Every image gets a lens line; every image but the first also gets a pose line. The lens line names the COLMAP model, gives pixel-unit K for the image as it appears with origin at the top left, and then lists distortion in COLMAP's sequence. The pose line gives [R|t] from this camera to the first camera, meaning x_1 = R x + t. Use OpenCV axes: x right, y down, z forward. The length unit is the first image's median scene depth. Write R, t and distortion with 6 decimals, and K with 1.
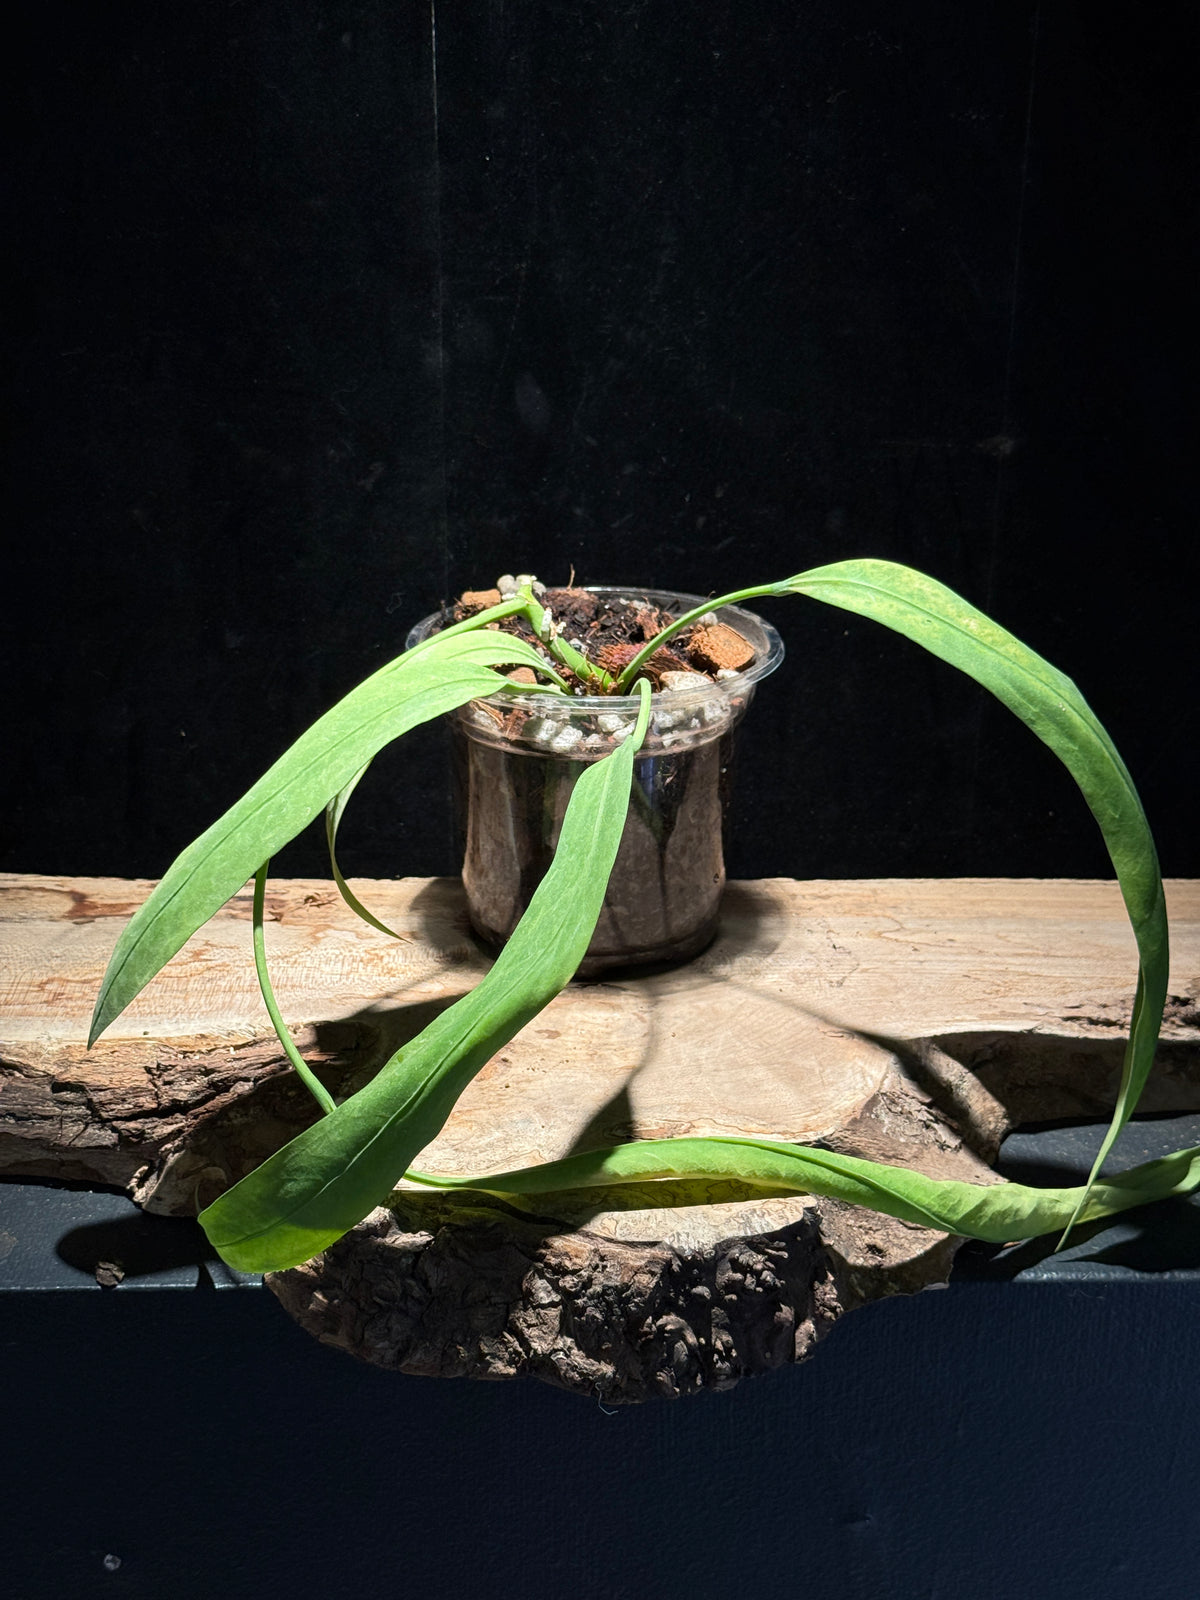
lens RADIAL K [[3146.1, 0, 600.0], [0, 3146.1, 800.0], [0, 0, 1]] dist [0.180299, -0.055866]
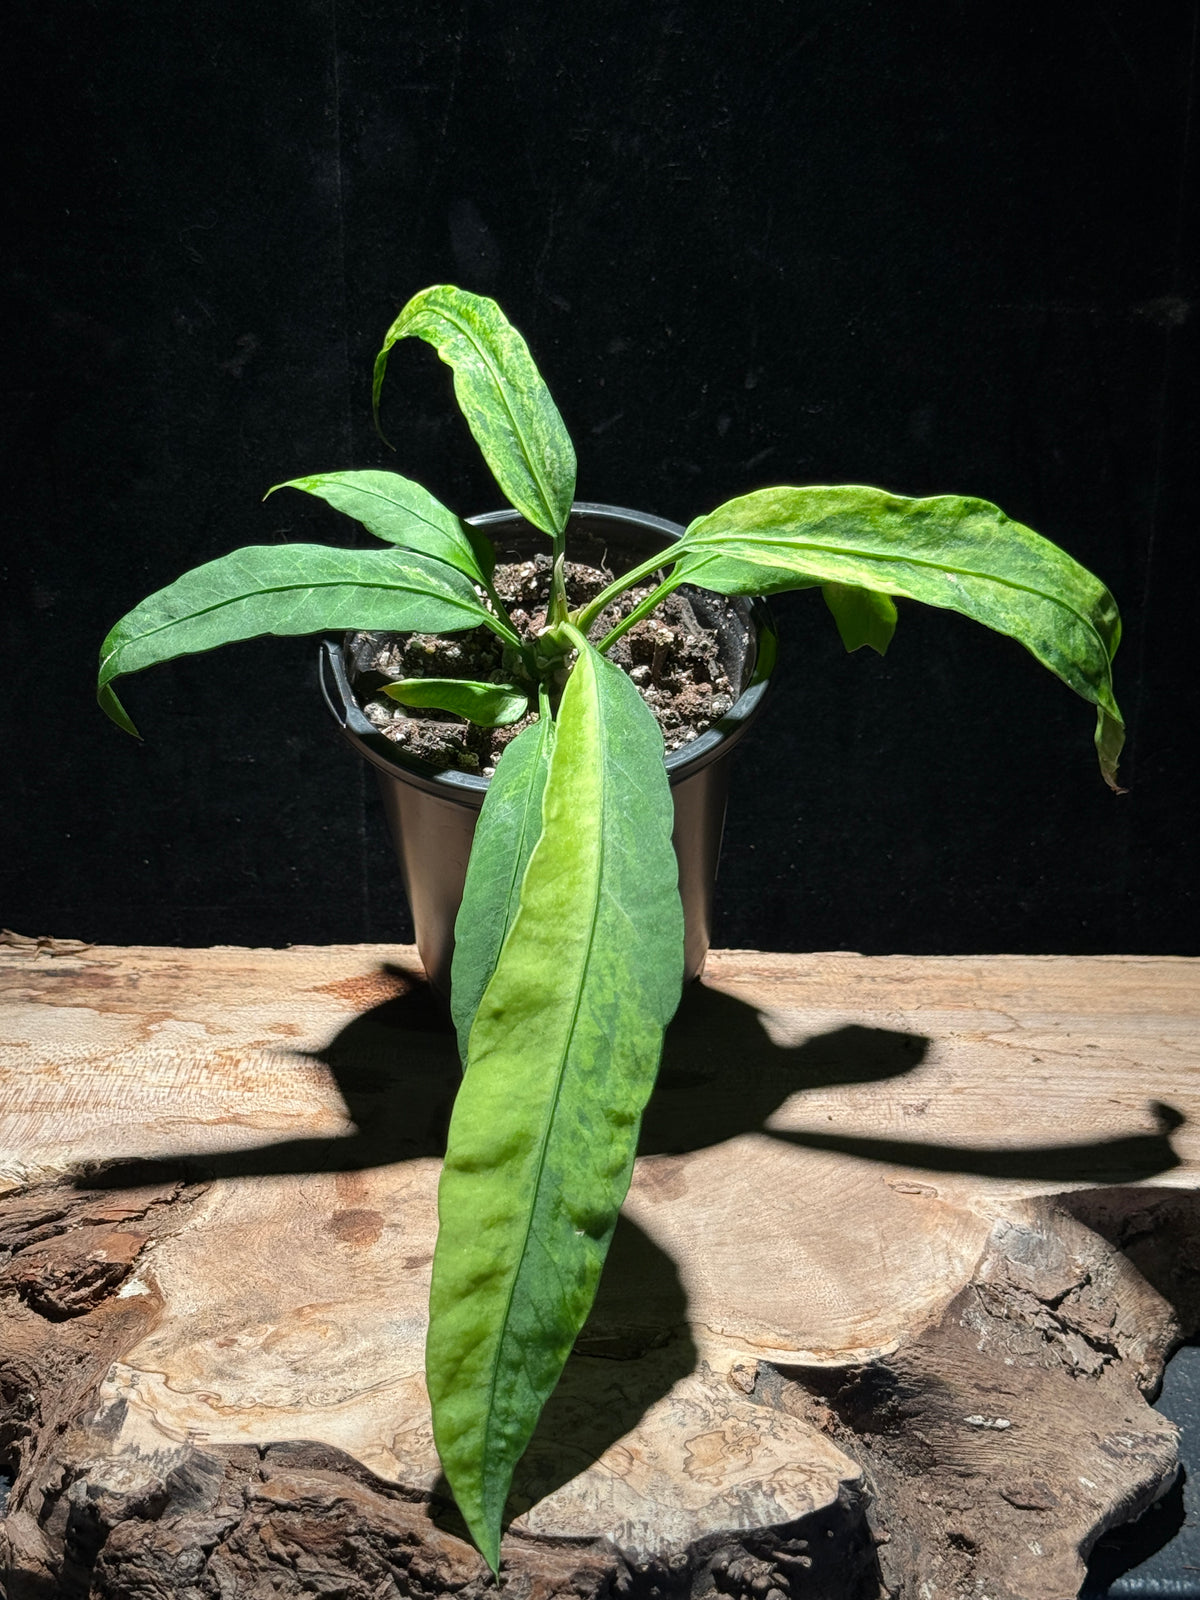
lens RADIAL K [[3146.1, 0, 600.0], [0, 3146.1, 800.0], [0, 0, 1]] dist [0.180299, -0.055866]
pose [[0.998509, 0.008024, -0.054003, 0.045003], [-0.009727, 0.999461, -0.031350, 0.014895], [0.053722, 0.031829, 0.998049, 0.338255]]
